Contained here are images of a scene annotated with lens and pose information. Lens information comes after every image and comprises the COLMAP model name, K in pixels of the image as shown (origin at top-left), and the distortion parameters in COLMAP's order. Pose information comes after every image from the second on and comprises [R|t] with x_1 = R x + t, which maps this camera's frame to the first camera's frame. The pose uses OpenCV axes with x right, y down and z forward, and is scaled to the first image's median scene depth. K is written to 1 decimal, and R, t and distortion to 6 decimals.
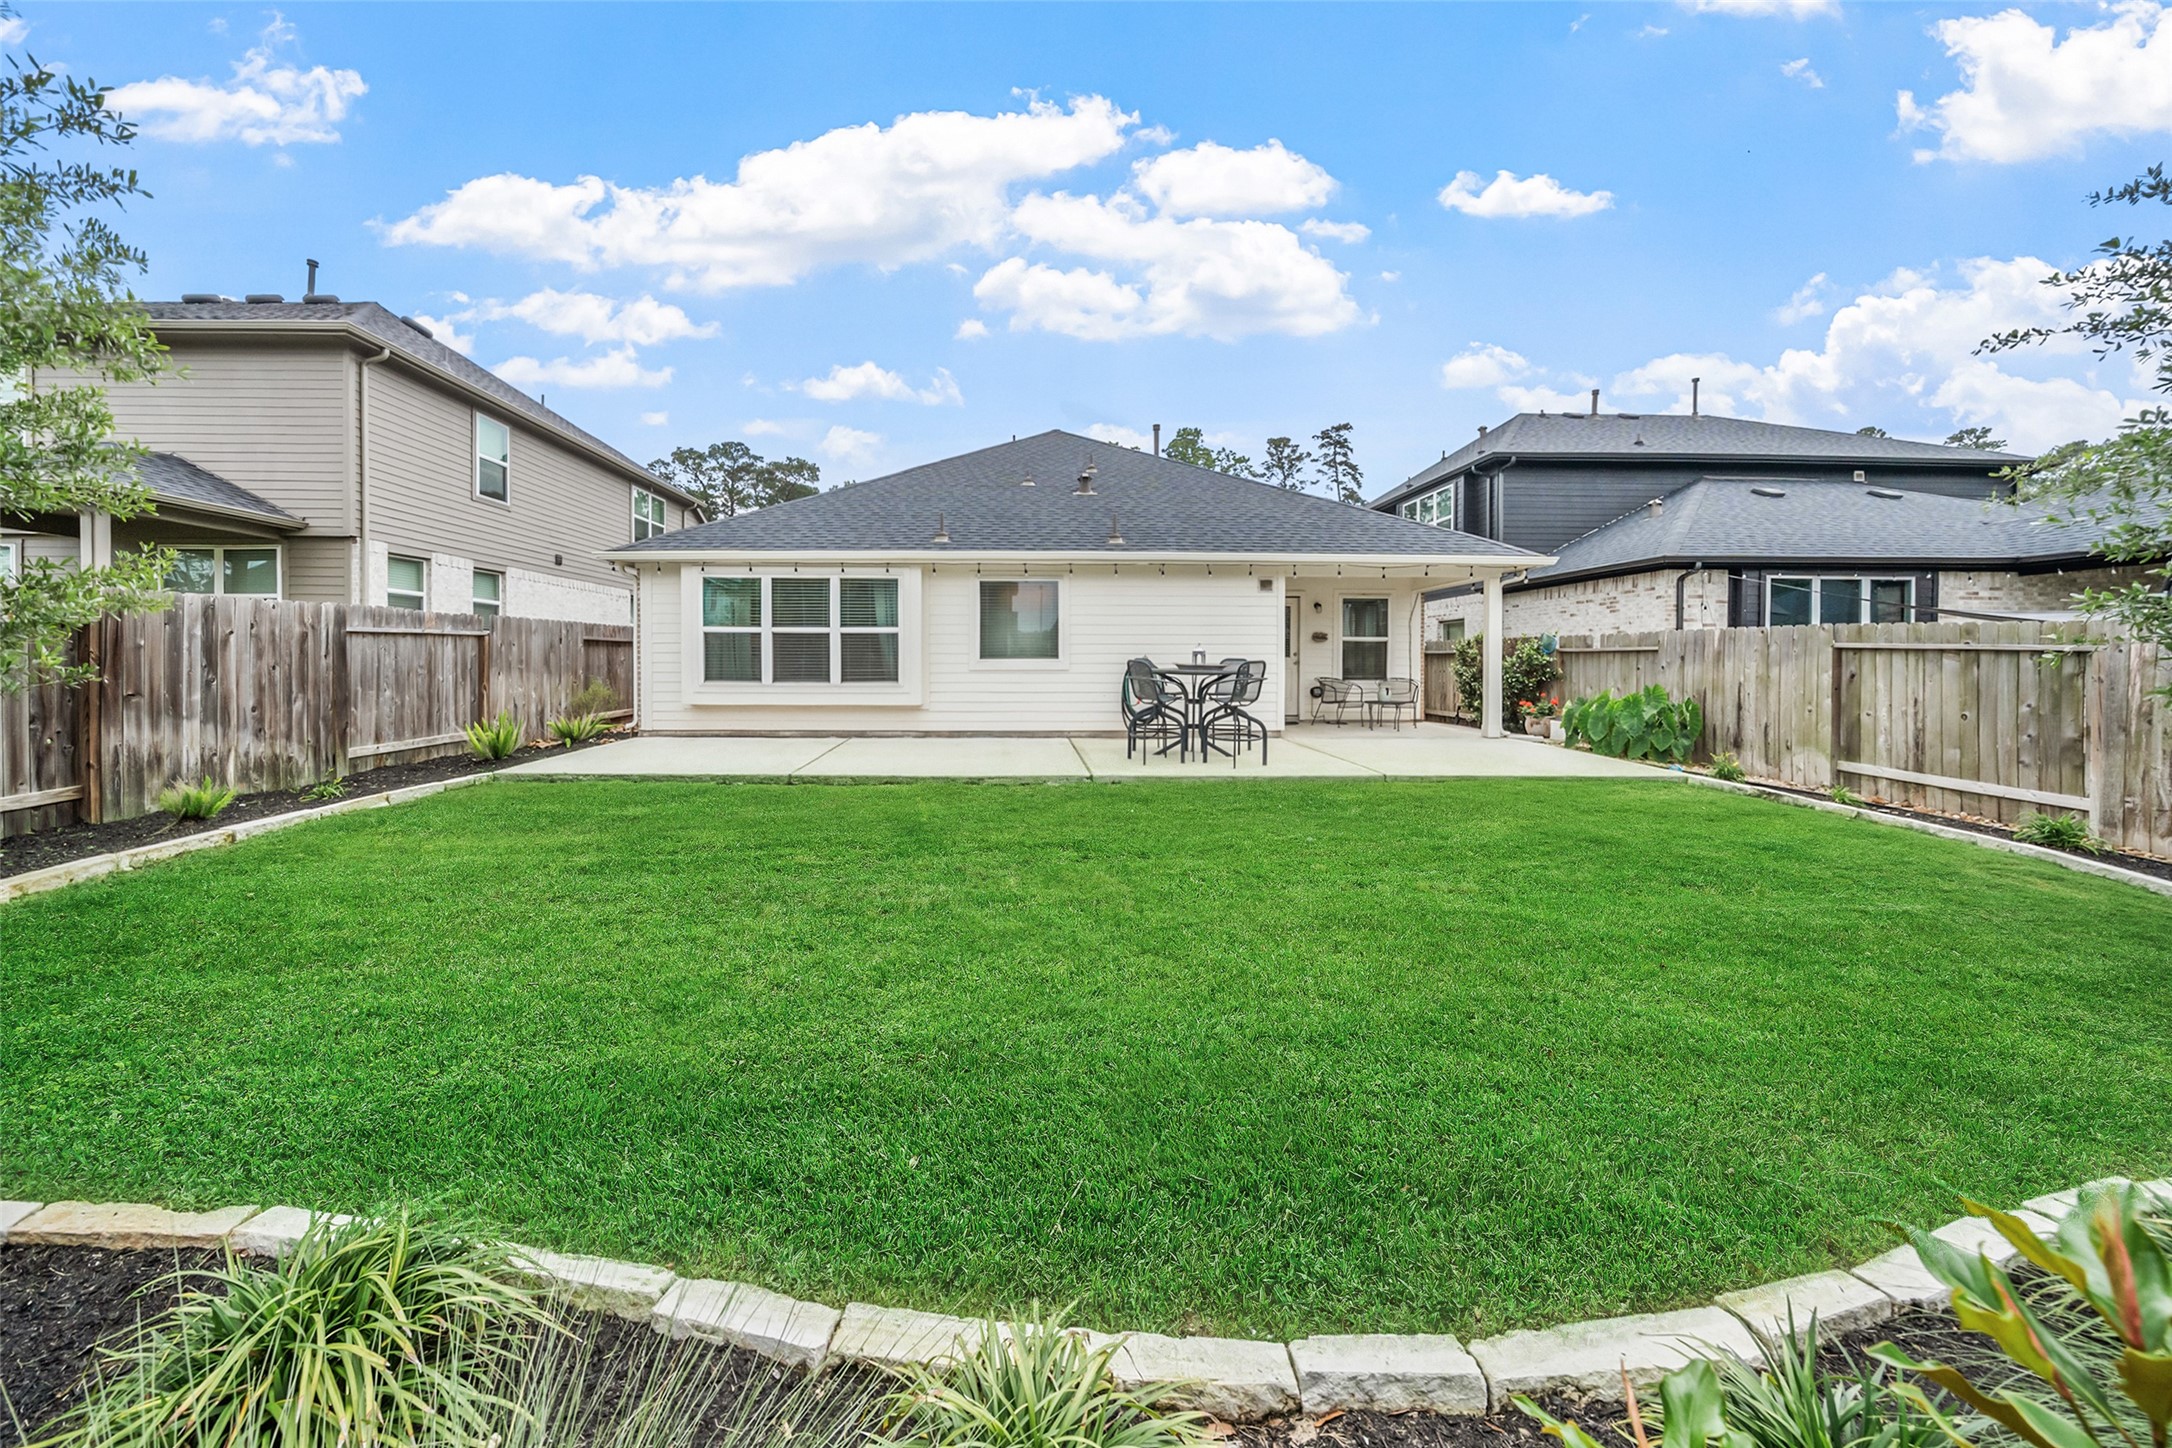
lens RADIAL K [[755.0, 0, 1113.1], [0, 755.0, 675.1], [0, 0, 1]] dist [-0.006946, 0.000214]
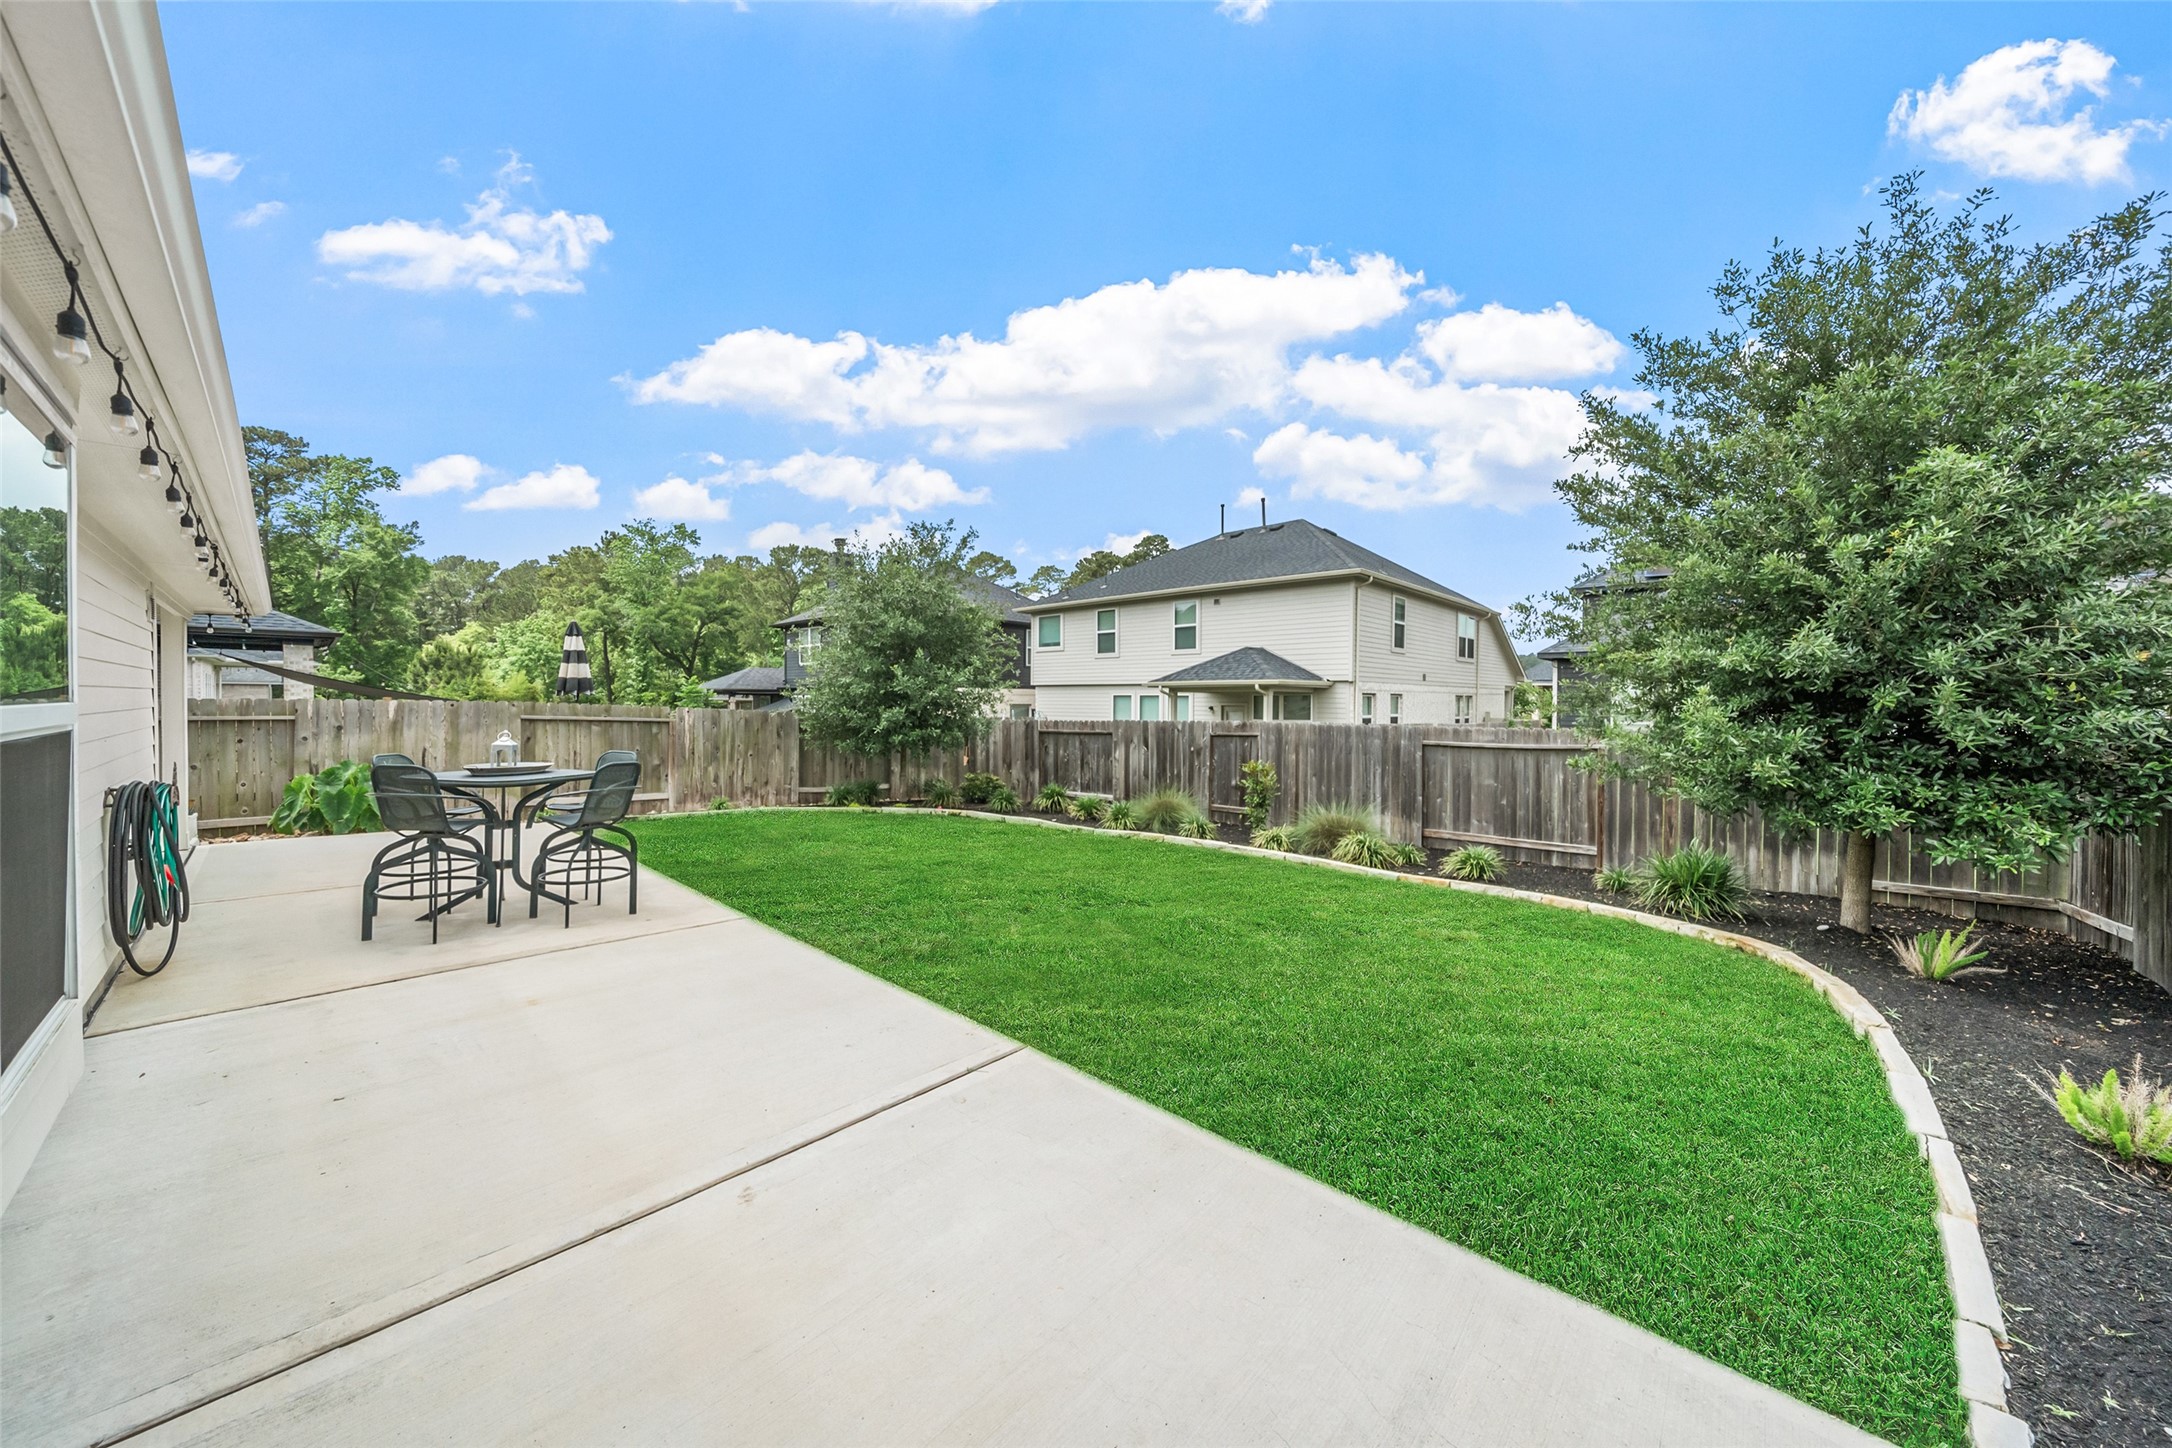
lens RADIAL K [[755.0, 0, 1051.4], [0, 755.0, 694.1], [0, 0, 1]] dist [-0.006946, 0.000214]
pose [[0.999919, 0.002257, 0.012508, -0.453977], [-0.002341, 0.999975, 0.006687, -0.212348], [-0.012493, -0.006716, 0.999899, 0.036751]]
